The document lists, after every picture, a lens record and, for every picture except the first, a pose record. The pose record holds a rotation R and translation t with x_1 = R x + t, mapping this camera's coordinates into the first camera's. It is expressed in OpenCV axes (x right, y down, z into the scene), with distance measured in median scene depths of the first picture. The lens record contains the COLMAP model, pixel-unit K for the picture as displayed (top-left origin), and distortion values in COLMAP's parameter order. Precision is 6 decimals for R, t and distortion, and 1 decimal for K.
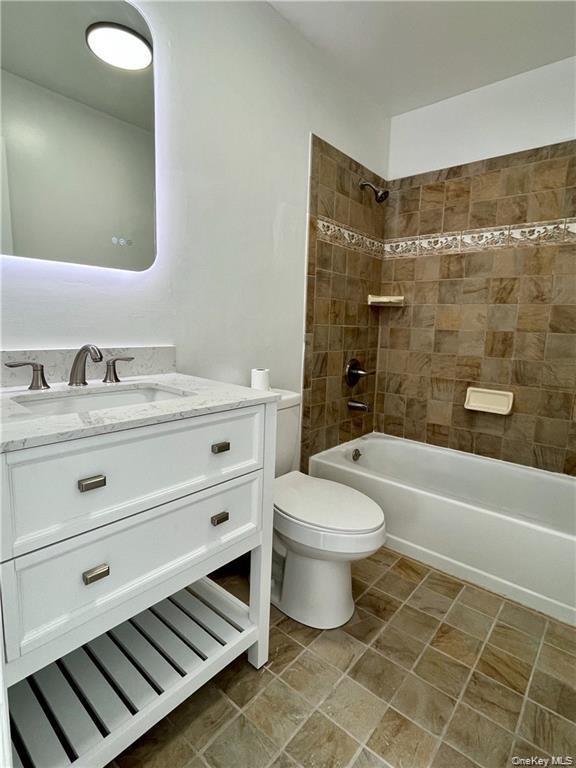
lens RADIAL K [[395.2, 0, 284.8], [0, 395.2, 381.6], [0, 0, 1]] dist [-0.006016, 0.001660]
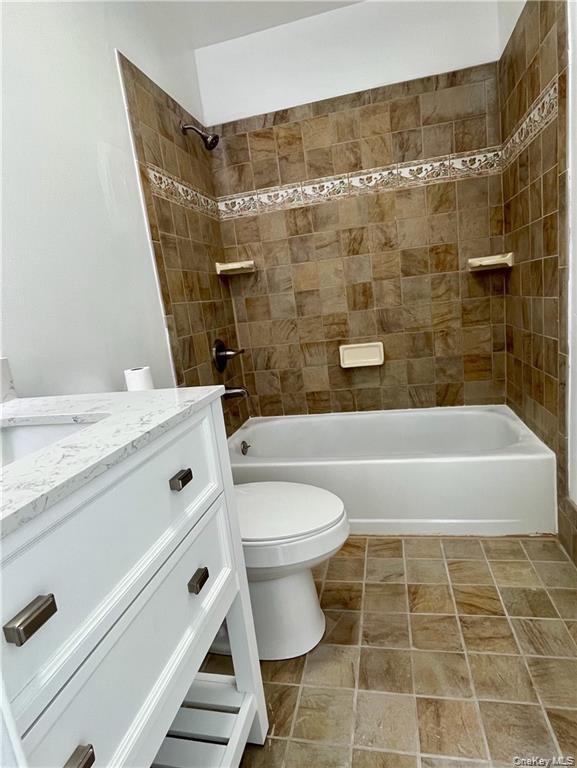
lens RADIAL K [[429.8, 0, 289.9], [0, 429.8, 384.6], [0, 0, 1]] dist [-0.004925, 0.001117]
pose [[0.870796, -0.227830, 0.435670, -0.140700], [0.215203, 0.973378, 0.078881, -0.003002], [-0.442043, 0.025068, 0.896644, 0.133092]]
